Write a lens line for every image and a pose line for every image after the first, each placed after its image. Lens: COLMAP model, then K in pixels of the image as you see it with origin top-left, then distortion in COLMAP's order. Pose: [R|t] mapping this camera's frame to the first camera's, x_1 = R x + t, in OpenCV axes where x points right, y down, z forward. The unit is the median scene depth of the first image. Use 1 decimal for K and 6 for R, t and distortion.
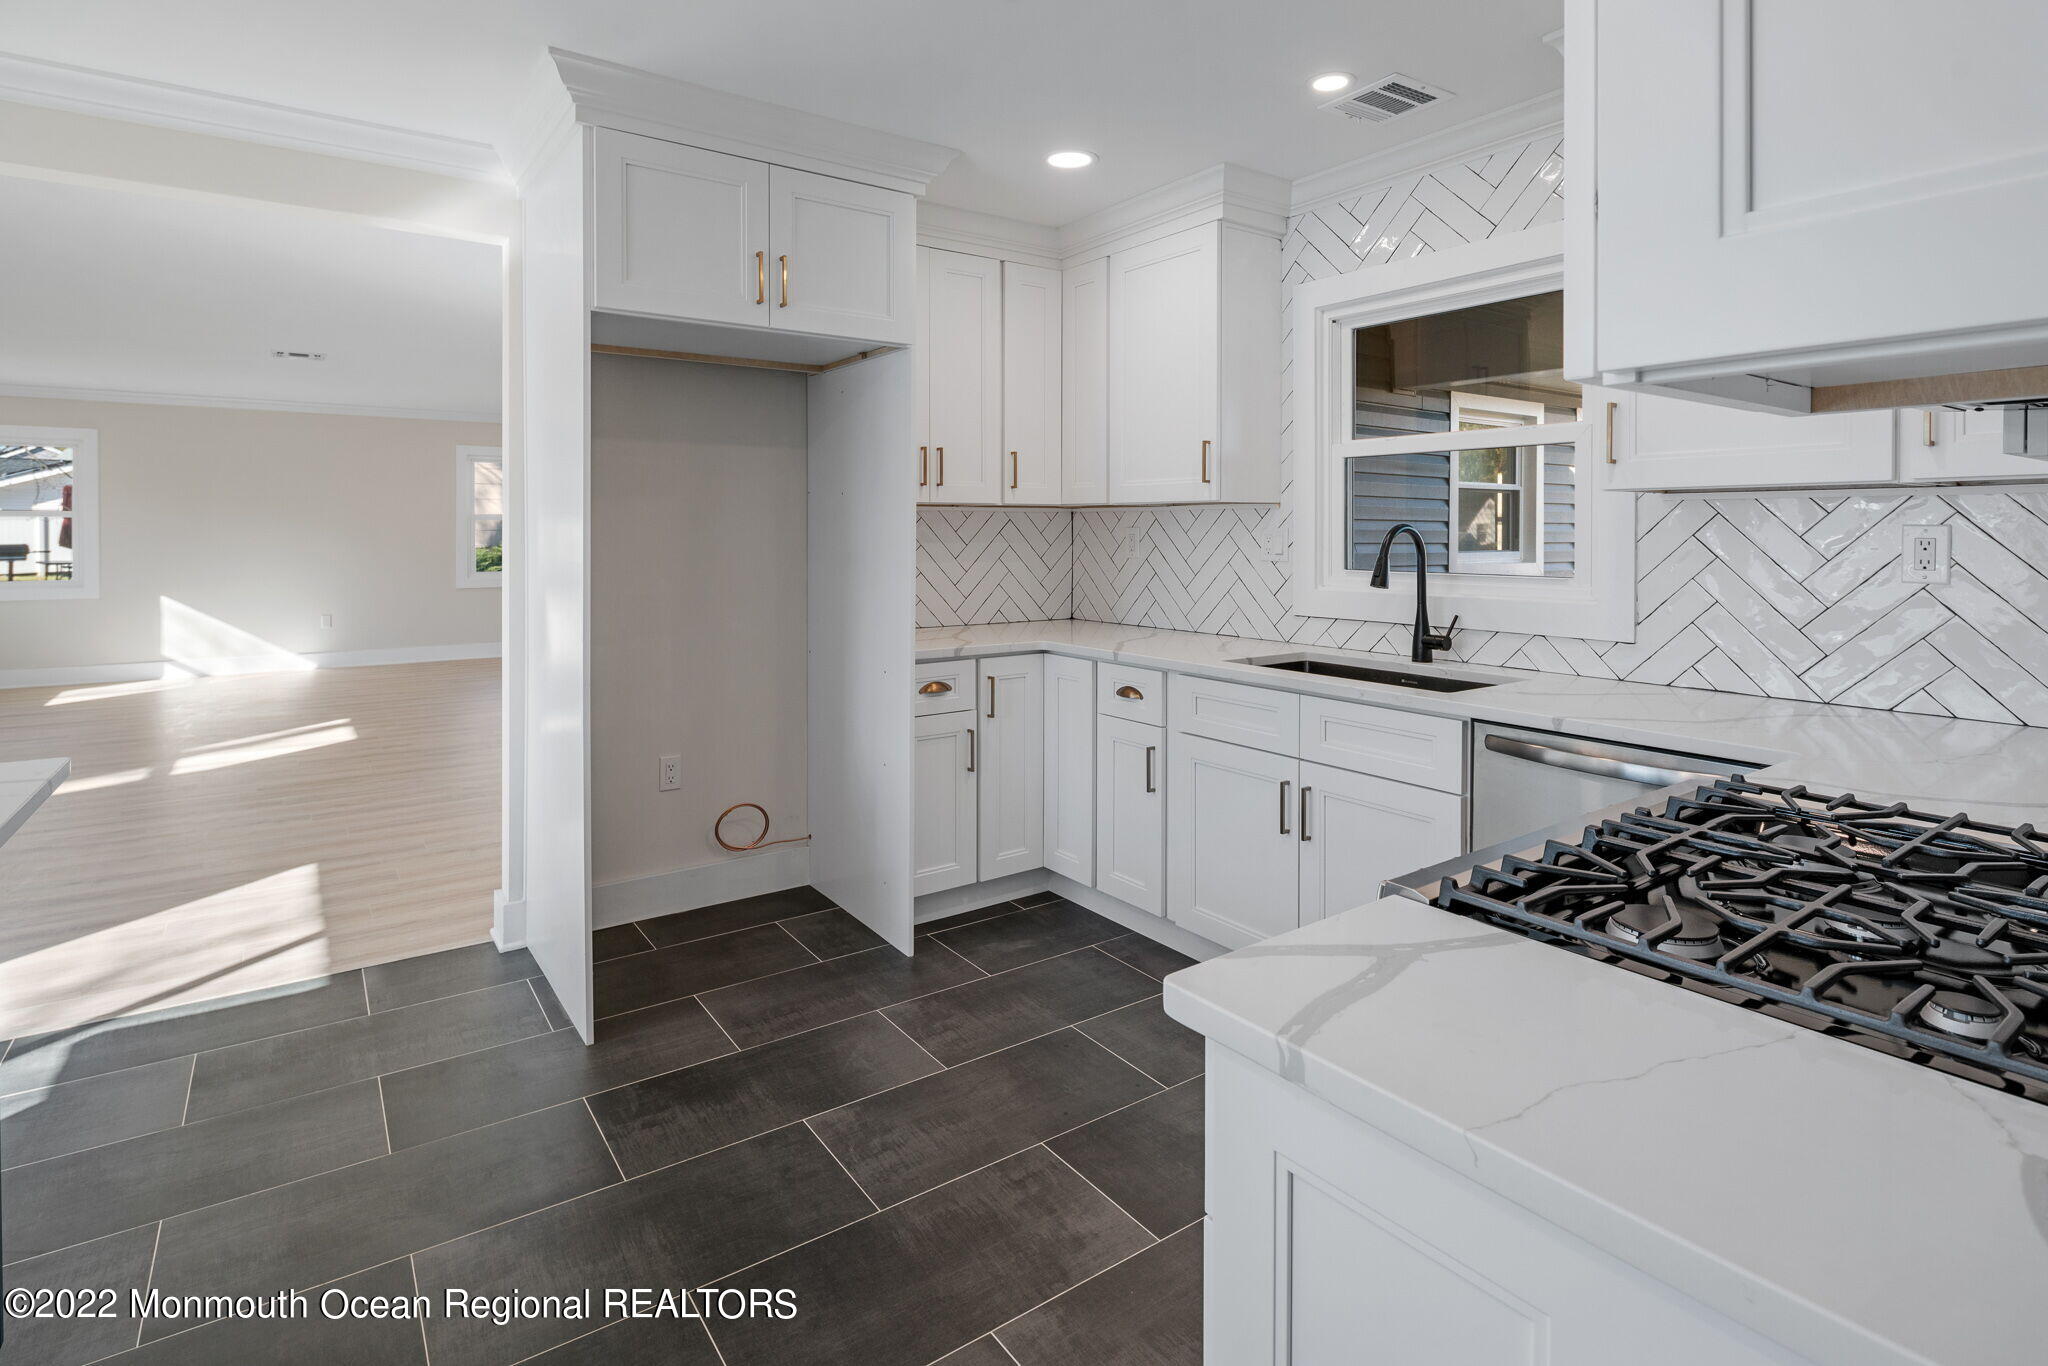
lens RADIAL K [[1019.2, 0, 1017.6], [0, 1019.2, 543.6], [0, 0, 1]] dist [0.000225, -0.000816]
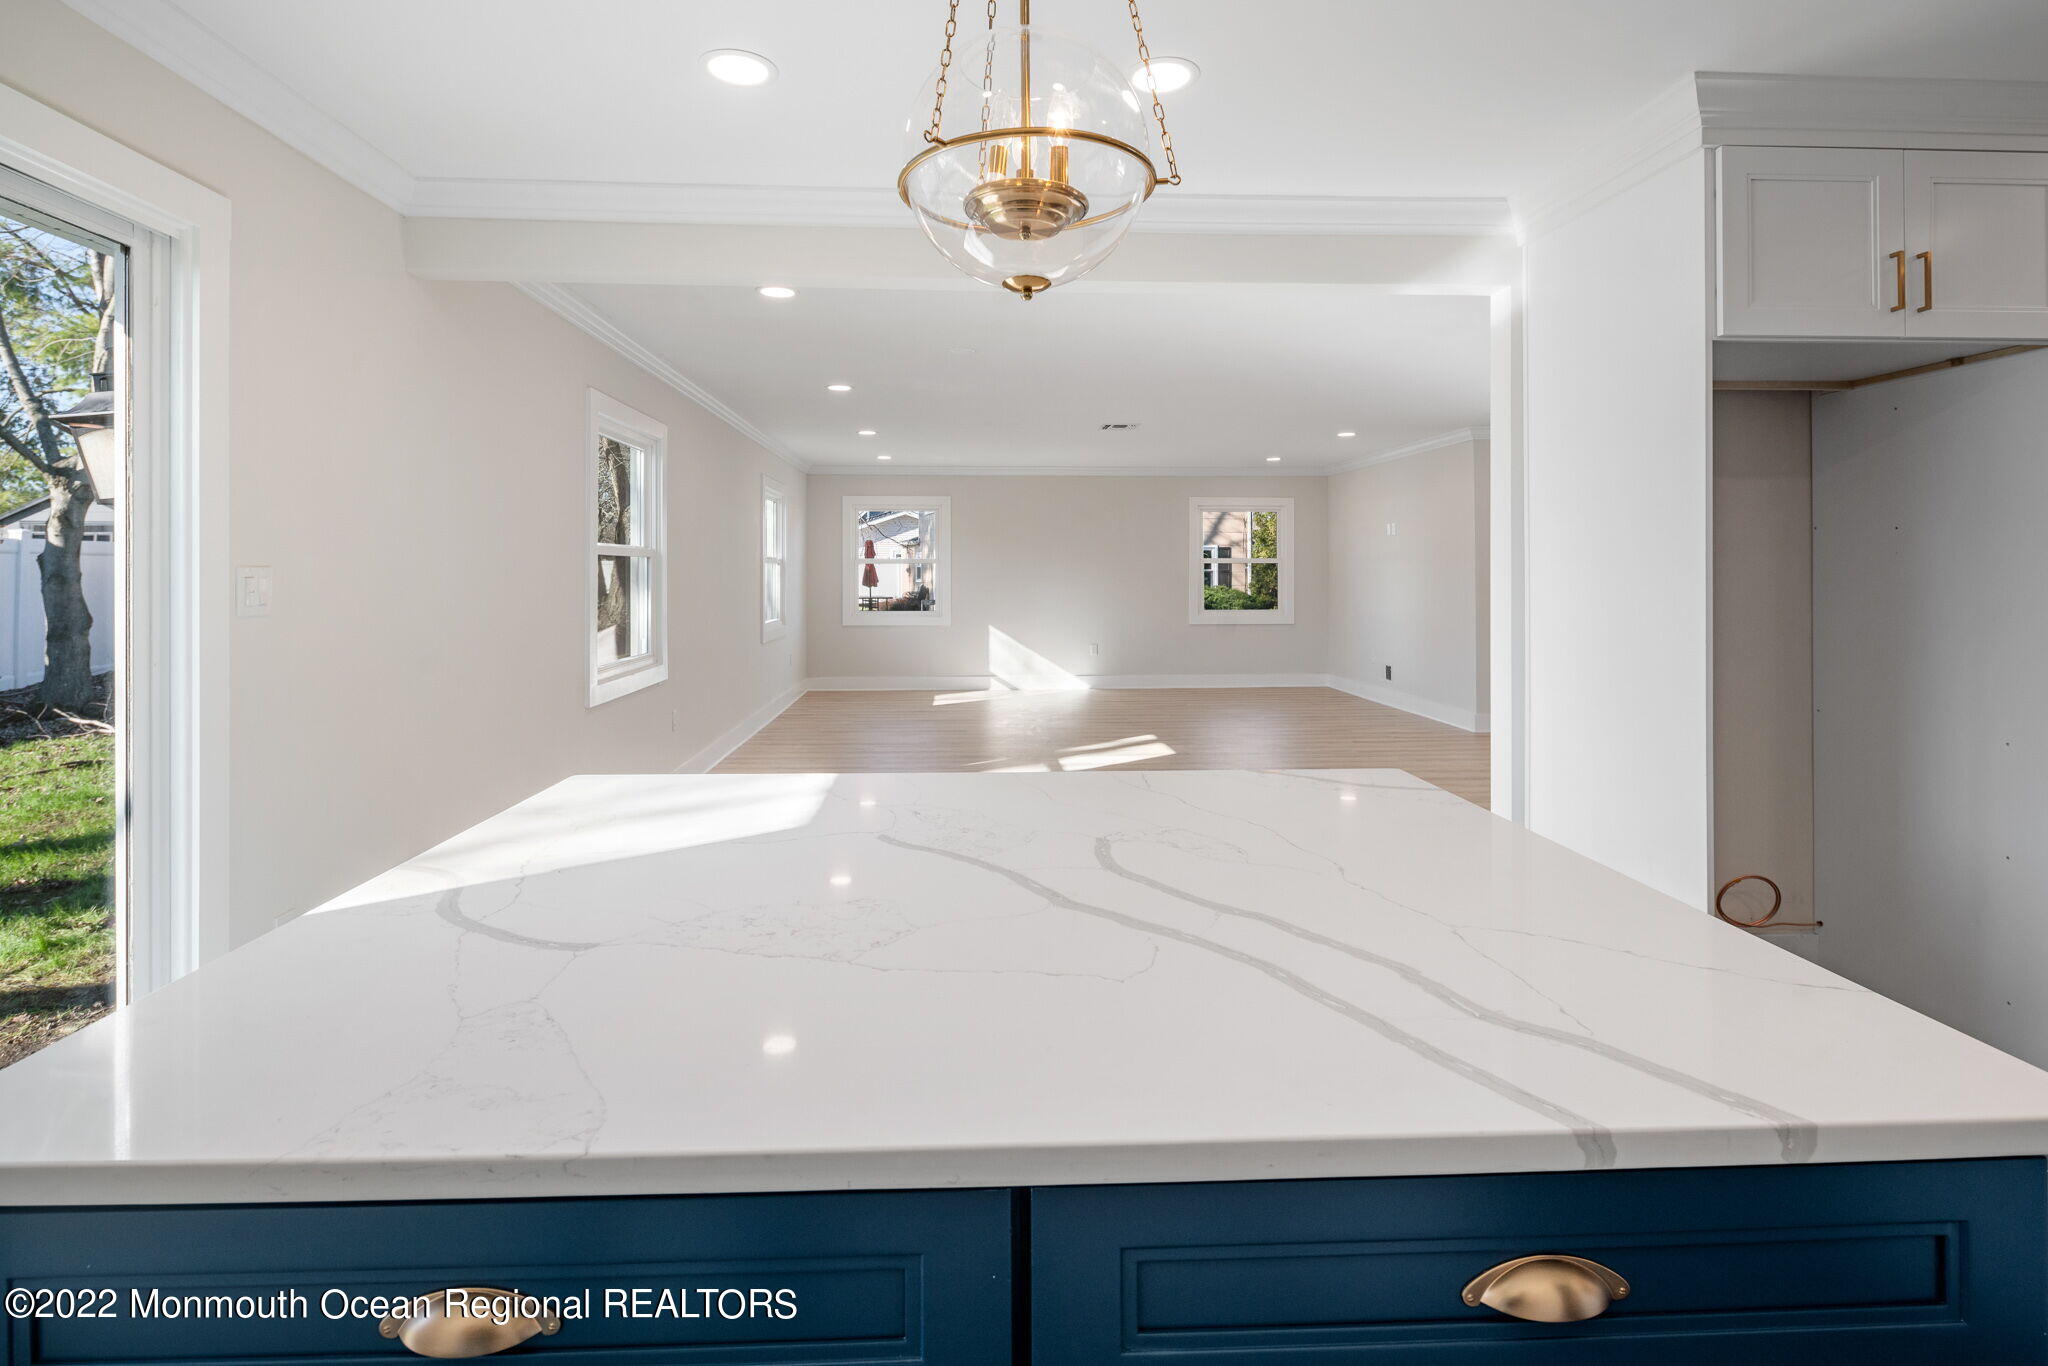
lens RADIAL K [[1001.2, 0, 1022.4], [0, 1001.2, 570.6], [0, 0, 1]] dist [-0.003025, -0.001453]
pose [[0.842077, -0.004162, -0.539341, -0.356025], [-0.003900, 0.999897, -0.013804, 0.000981], [0.539343, 0.013727, 0.841974, -0.099262]]
